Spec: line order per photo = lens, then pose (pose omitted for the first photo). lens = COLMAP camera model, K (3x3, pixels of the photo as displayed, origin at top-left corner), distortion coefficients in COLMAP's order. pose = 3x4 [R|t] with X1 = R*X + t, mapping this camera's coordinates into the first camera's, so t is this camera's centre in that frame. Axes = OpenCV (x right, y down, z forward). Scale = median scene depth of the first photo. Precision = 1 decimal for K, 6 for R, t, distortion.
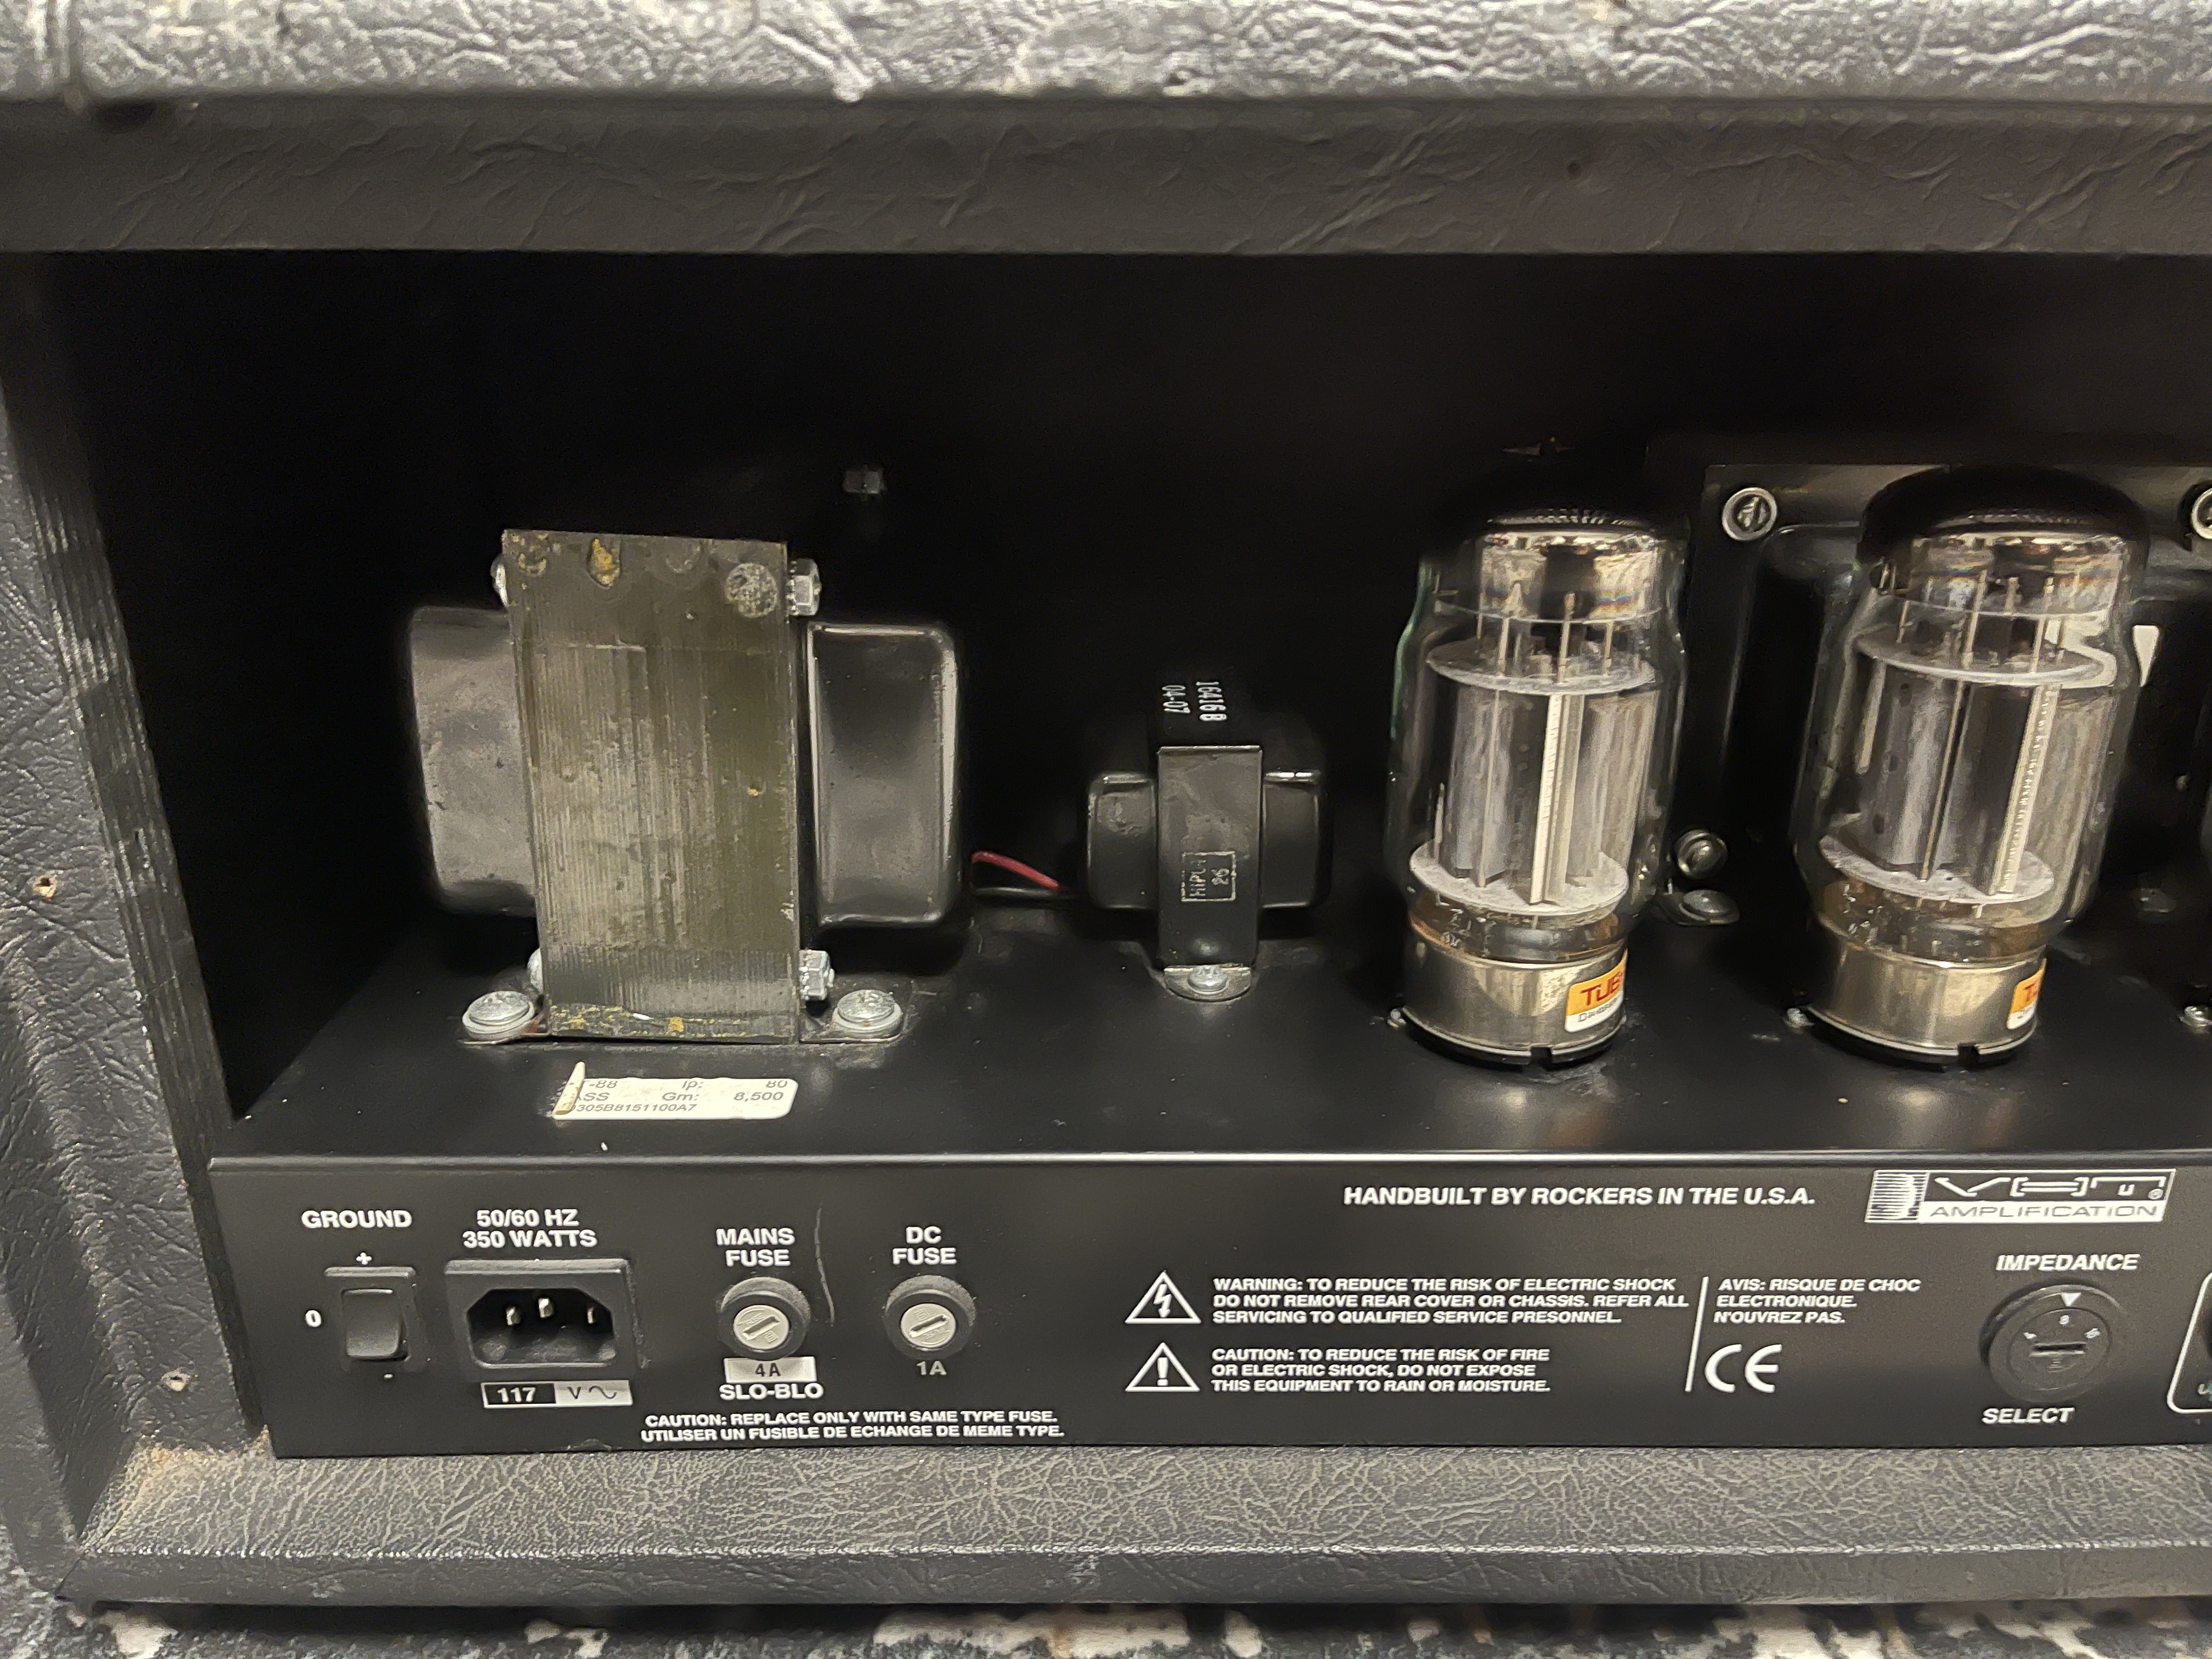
lens RADIAL K [[1606.3, 0, 1104.6], [0, 1606.3, 851.2], [0, 0, 1]] dist [0.059359, -0.056806]
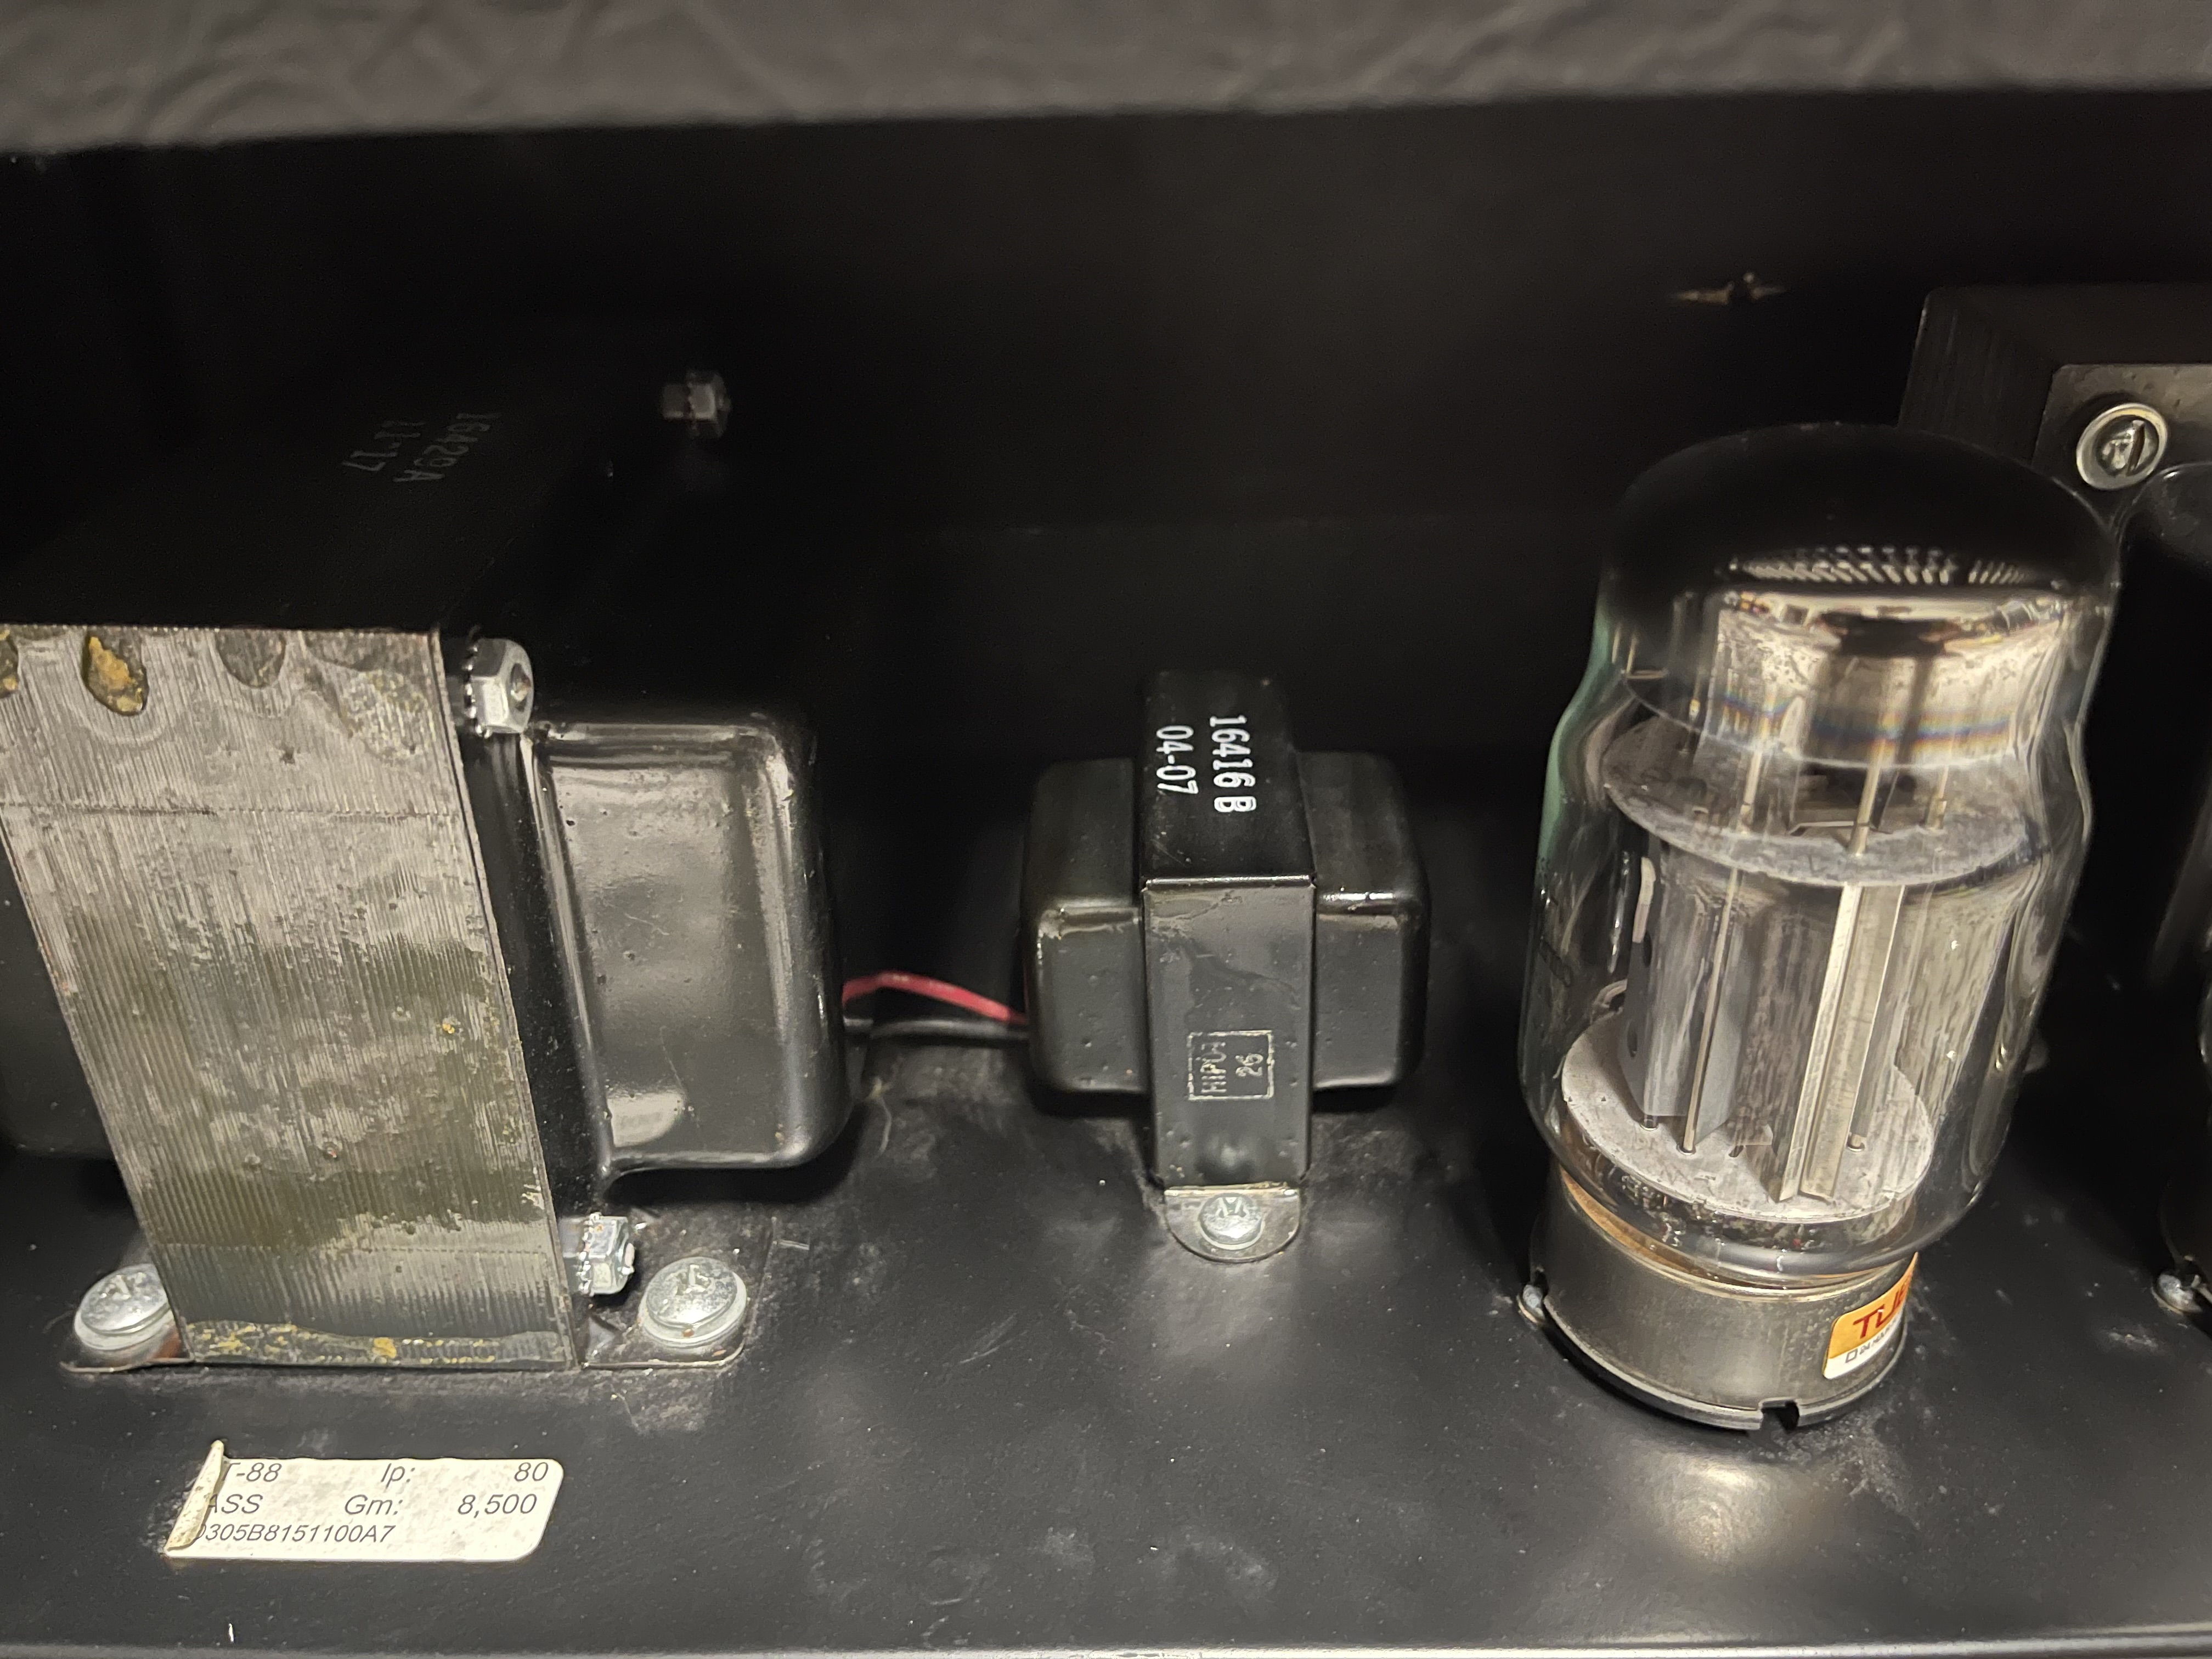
lens RADIAL K [[1657.0, 0, 1106.0], [0, 1657.0, 829.5], [0, 0, 1]] dist [0.058542, -0.093288]
pose [[0.999290, -0.018793, -0.032660, 0.045250], [0.023089, 0.990358, 0.136596, -0.191656], [0.029778, -0.137253, 0.990088, 0.423324]]
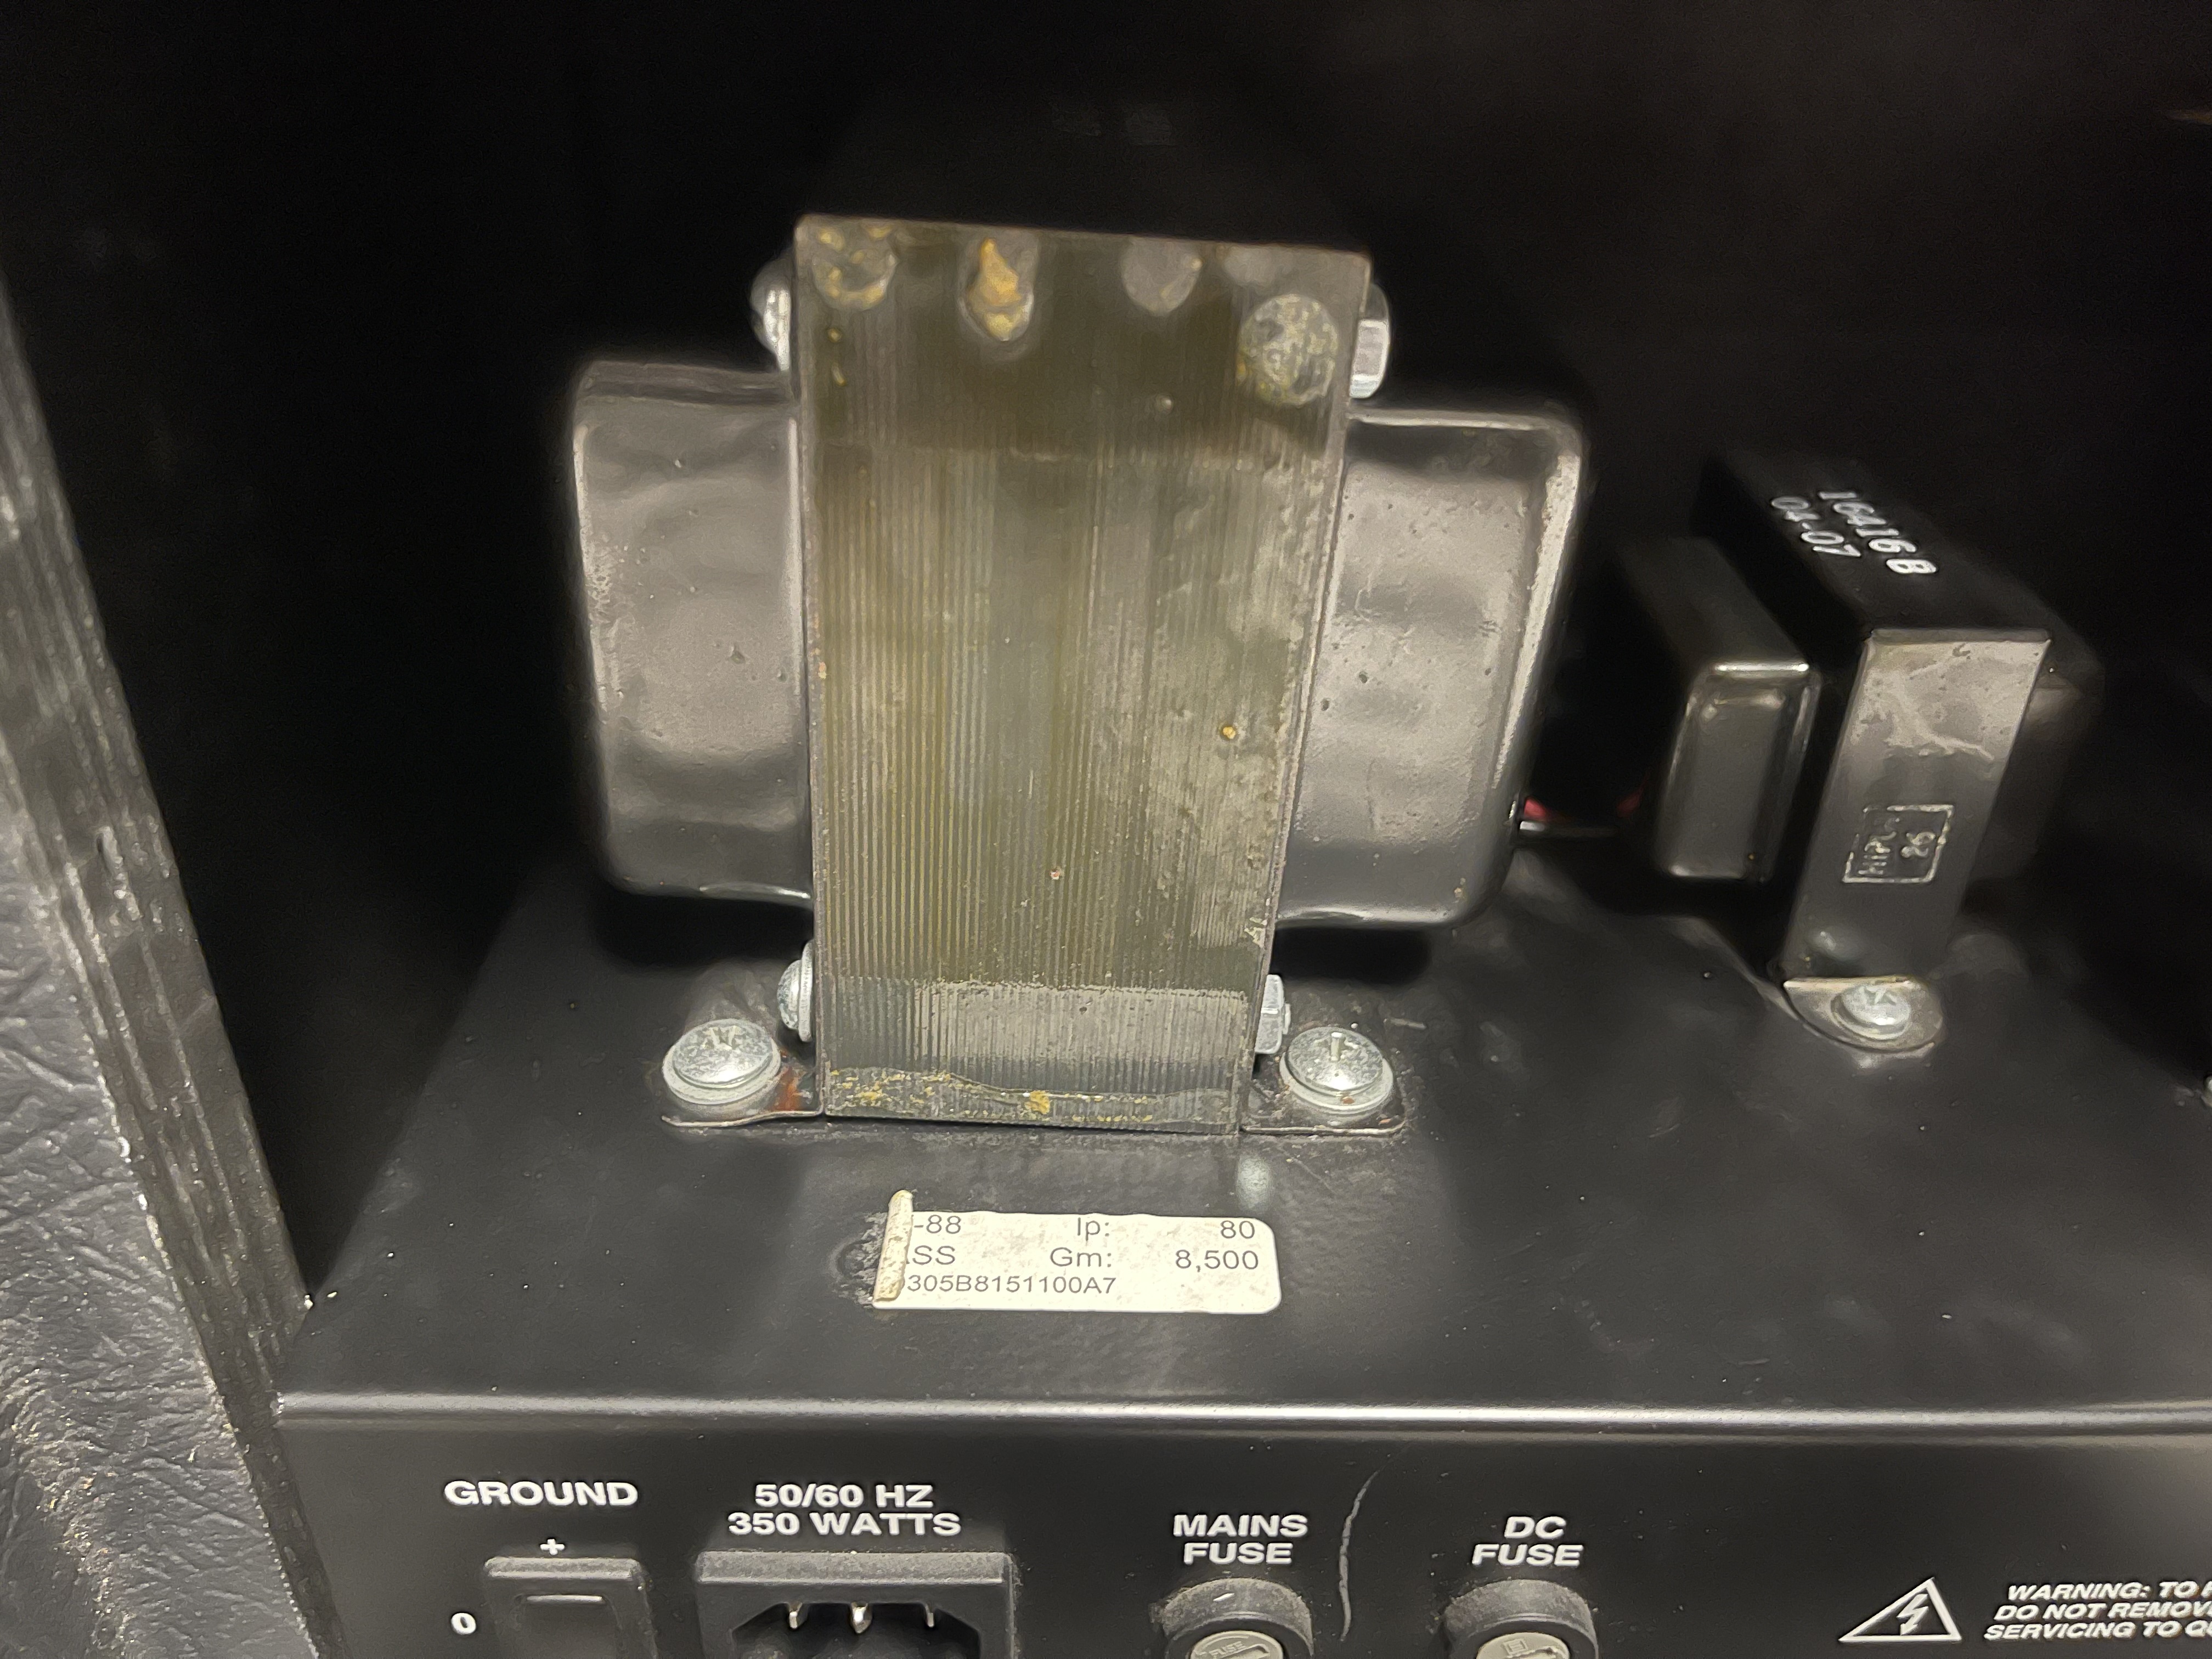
lens RADIAL K [[1657.0, 0, 1106.0], [0, 1657.0, 829.5], [0, 0, 1]] dist [0.058542, -0.093288]
pose [[0.999652, 0.017284, 0.019910, -0.277348], [-0.020284, 0.986580, 0.162011, -0.096128], [-0.016842, -0.162358, 0.986588, 0.458776]]
